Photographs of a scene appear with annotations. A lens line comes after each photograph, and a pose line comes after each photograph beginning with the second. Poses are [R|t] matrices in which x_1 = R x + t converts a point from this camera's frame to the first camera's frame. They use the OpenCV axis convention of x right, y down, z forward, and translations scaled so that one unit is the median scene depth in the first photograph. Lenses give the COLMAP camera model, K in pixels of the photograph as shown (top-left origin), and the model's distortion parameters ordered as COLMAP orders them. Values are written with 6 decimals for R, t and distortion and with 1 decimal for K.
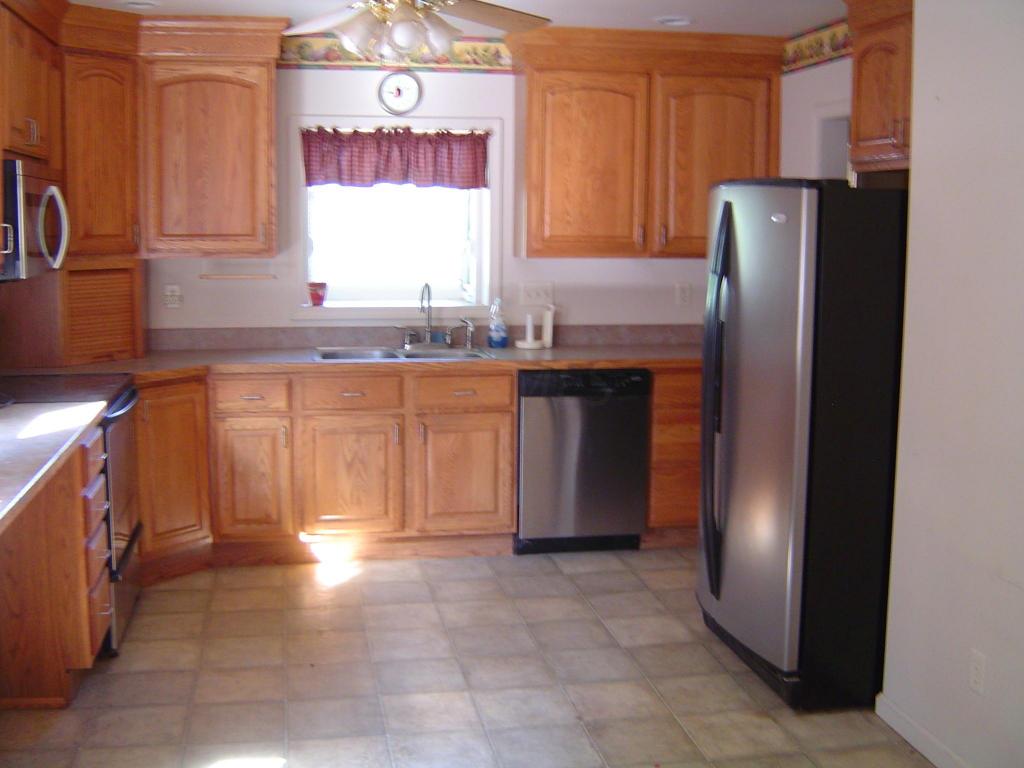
lens RADIAL K [[1170.1, 0, 509.6], [0, 1170.1, 383.7], [0, 0, 1]] dist [-0.134152, 0.000000]
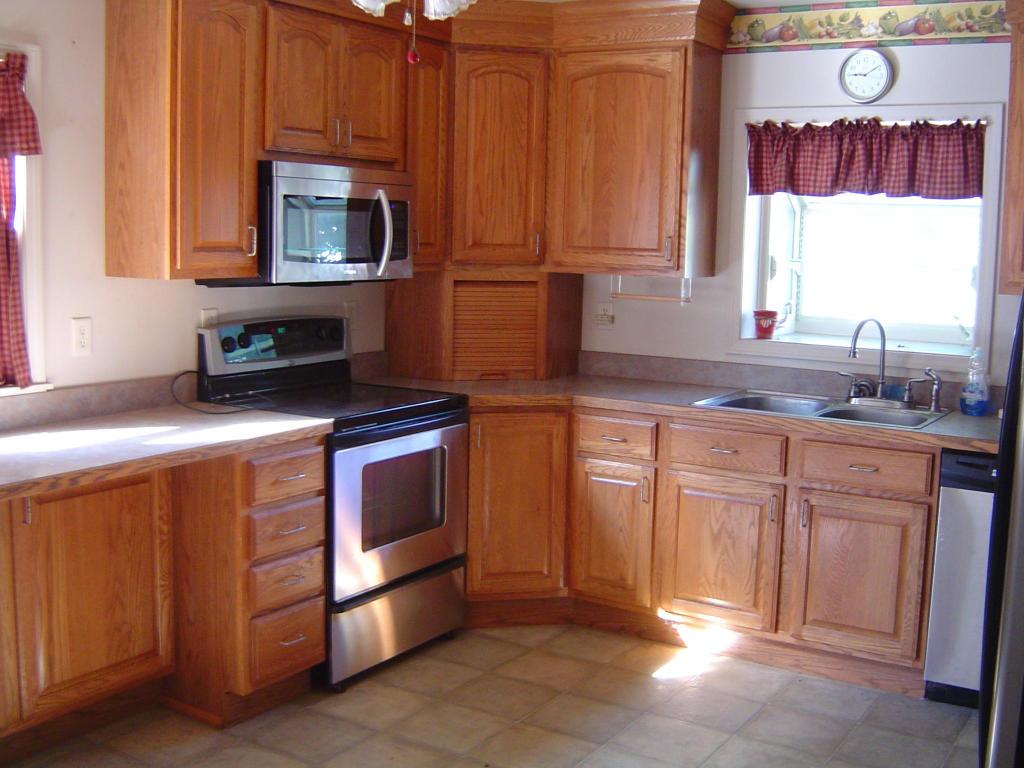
lens RADIAL K [[1170.1, 0, 511.4], [0, 1170.1, 383.4], [0, 0, 1]] dist [-0.134152, 0.000000]
pose [[0.725554, 0.096429, -0.681375, 0.296527], [-0.110756, 0.993589, 0.022677, -0.038421], [0.679194, 0.059013, 0.731583, 0.309133]]
